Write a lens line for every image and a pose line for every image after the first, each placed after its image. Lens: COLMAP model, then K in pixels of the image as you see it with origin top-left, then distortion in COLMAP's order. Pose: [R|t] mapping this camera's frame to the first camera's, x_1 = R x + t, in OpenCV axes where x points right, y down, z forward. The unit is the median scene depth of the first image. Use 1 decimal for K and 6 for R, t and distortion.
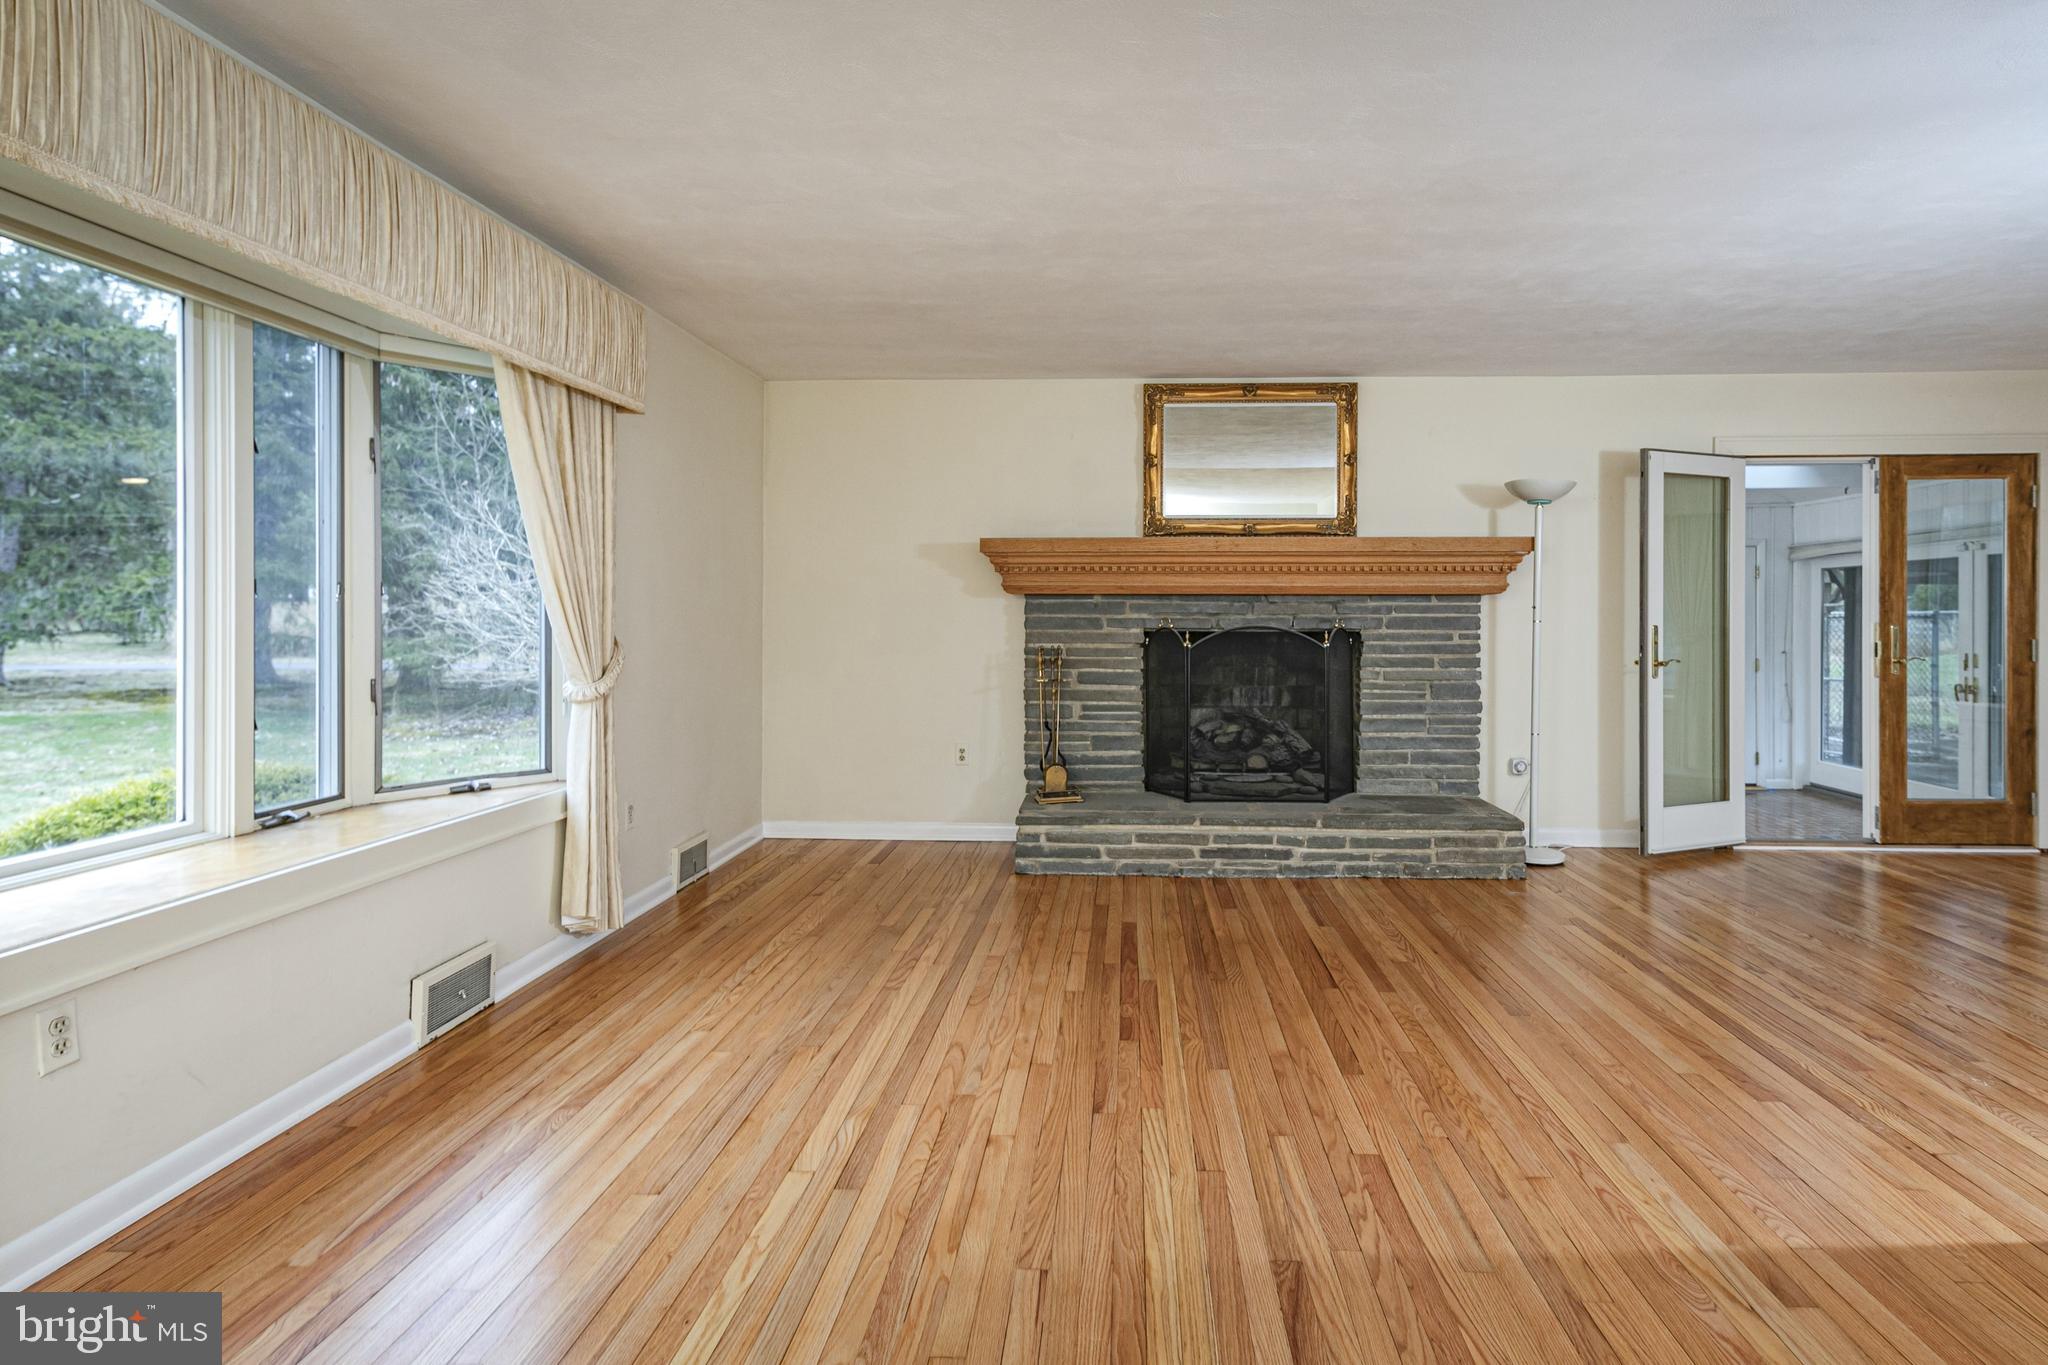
lens RADIAL K [[1032.8, 0, 1064.5], [0, 1032.8, 621.7], [0, 0, 1]] dist [0.027560, -0.011928]
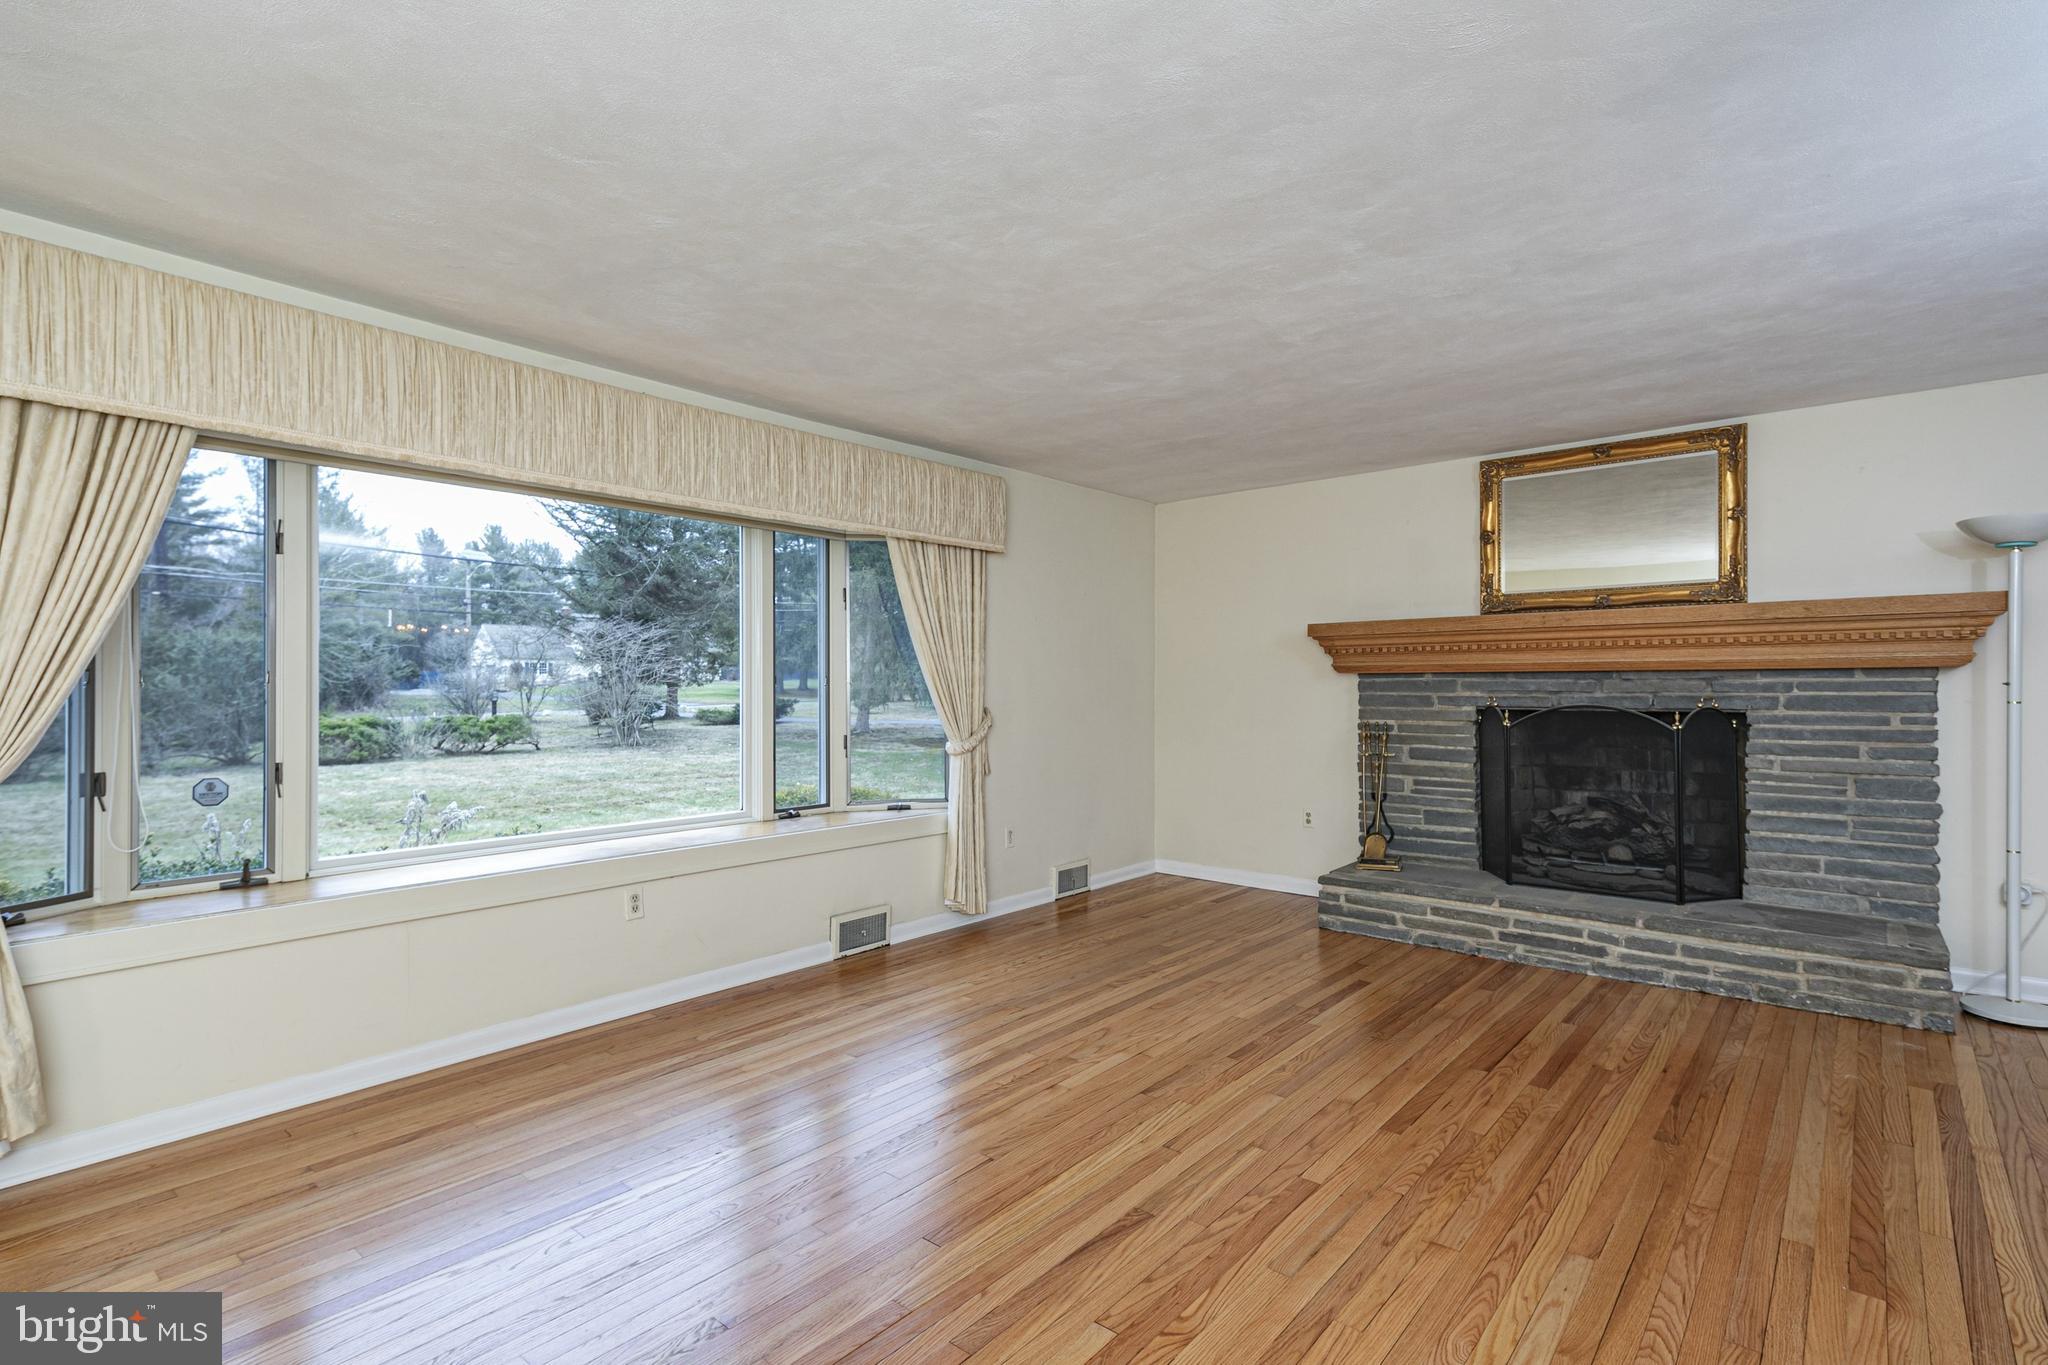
lens RADIAL K [[972.4, 0, 1024.0], [0, 972.4, 682.5], [0, 0, 1]] dist [0.019296, -0.000783]
pose [[0.782820, -0.005747, -0.622222, 0.358105], [0.000824, 0.999966, -0.008199, -0.010188], [0.622248, 0.005906, 0.782798, -0.013945]]
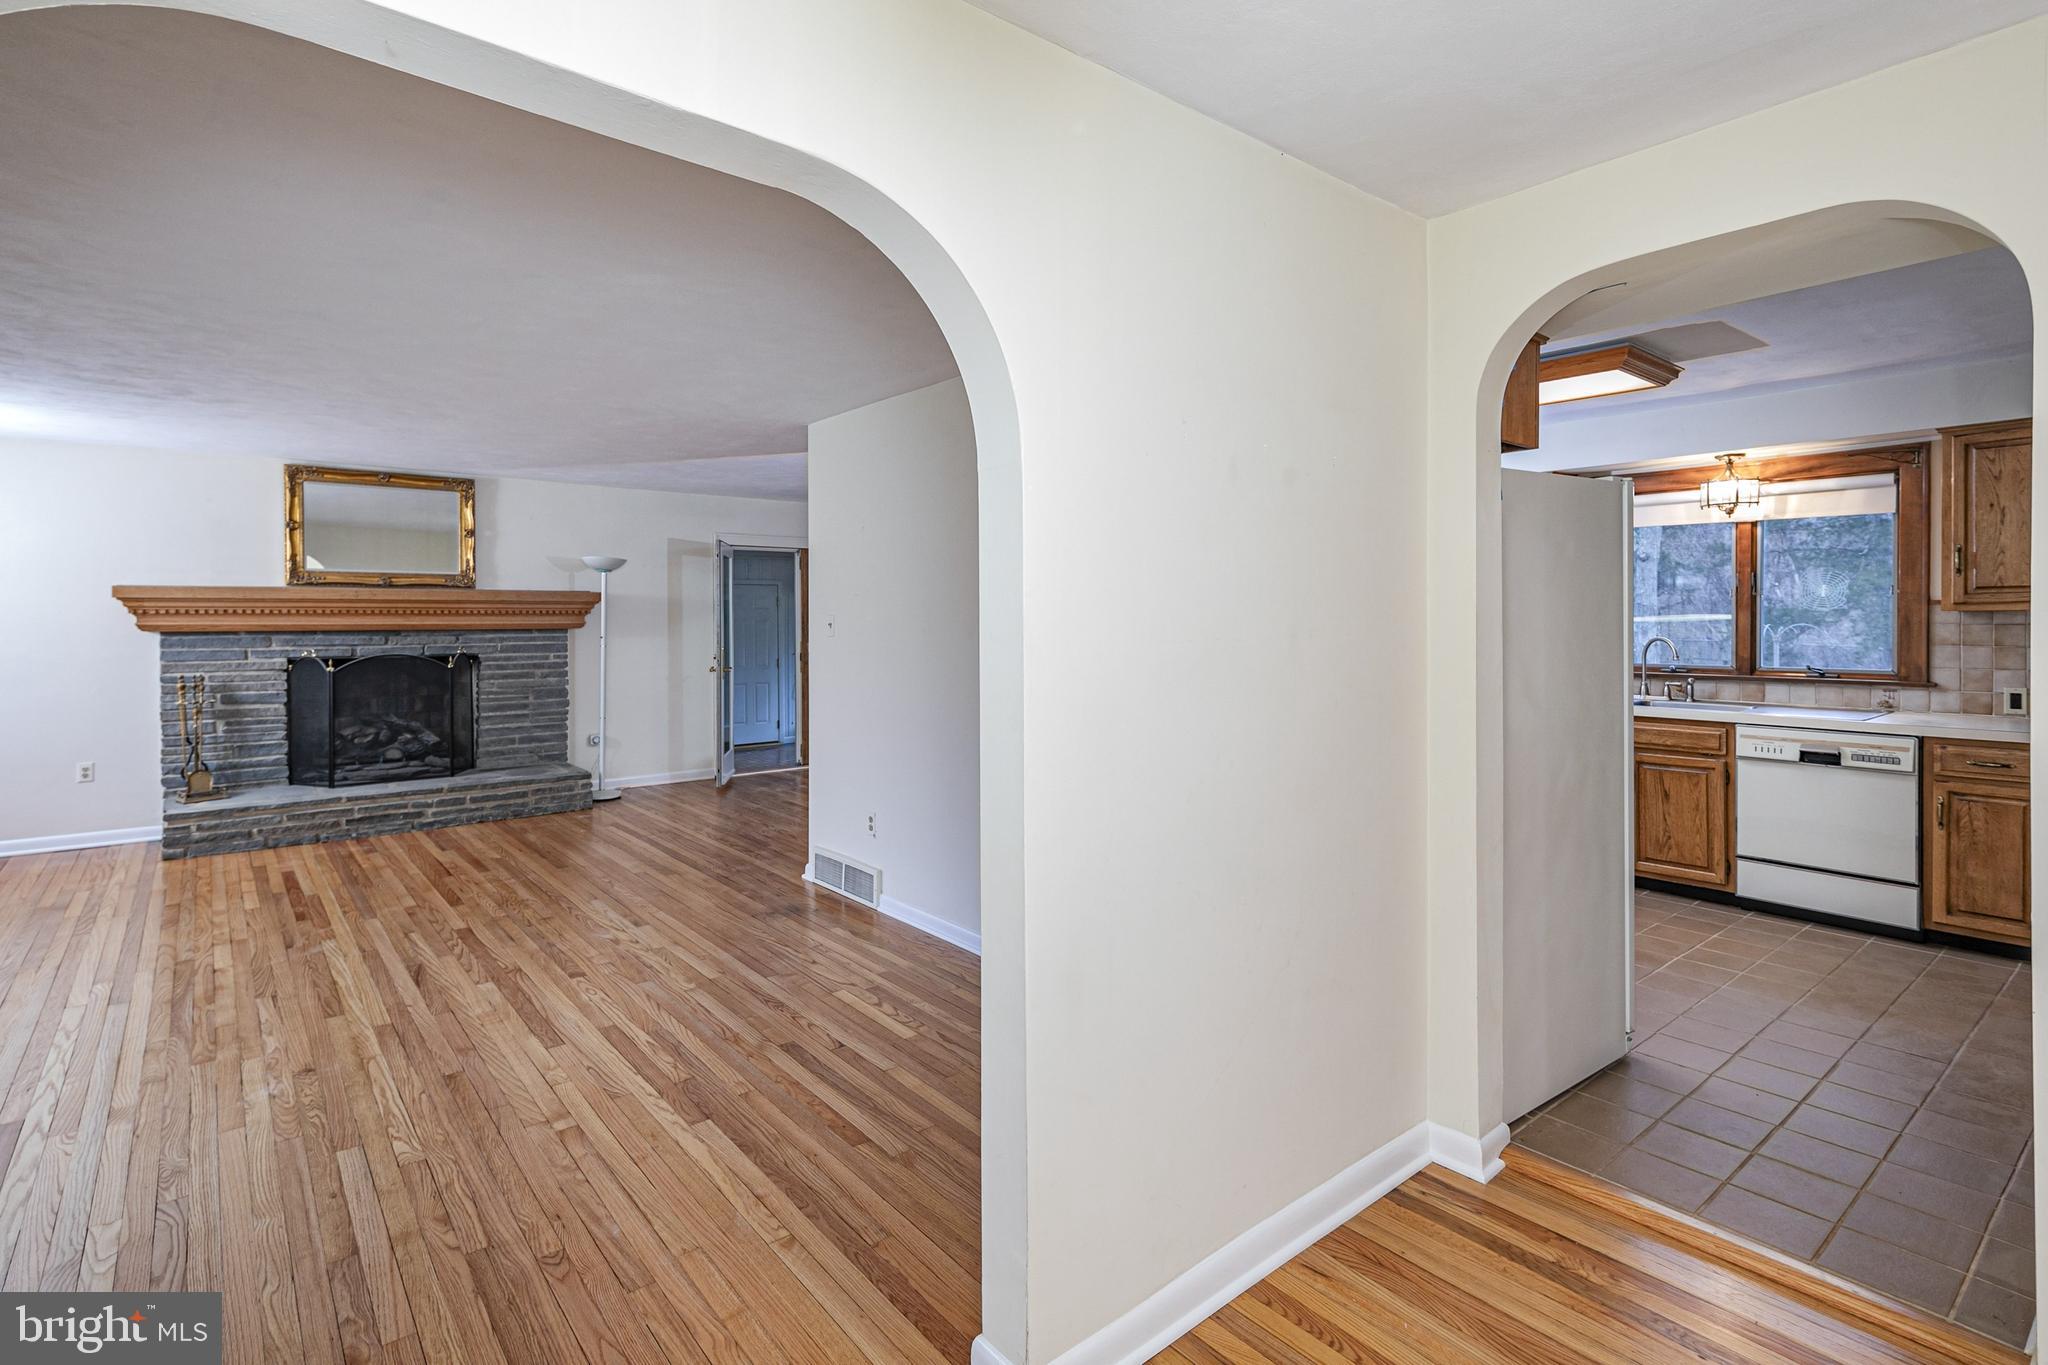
lens RADIAL K [[1032.8, 0, 1064.5], [0, 1032.8, 621.7], [0, 0, 1]] dist [0.027560, -0.011928]
pose [[0.719715, -0.007118, 0.694233, -0.142235], [0.000210, 0.999950, 0.010035, -0.056467], [-0.694270, -0.007076, 0.719680, -0.654064]]
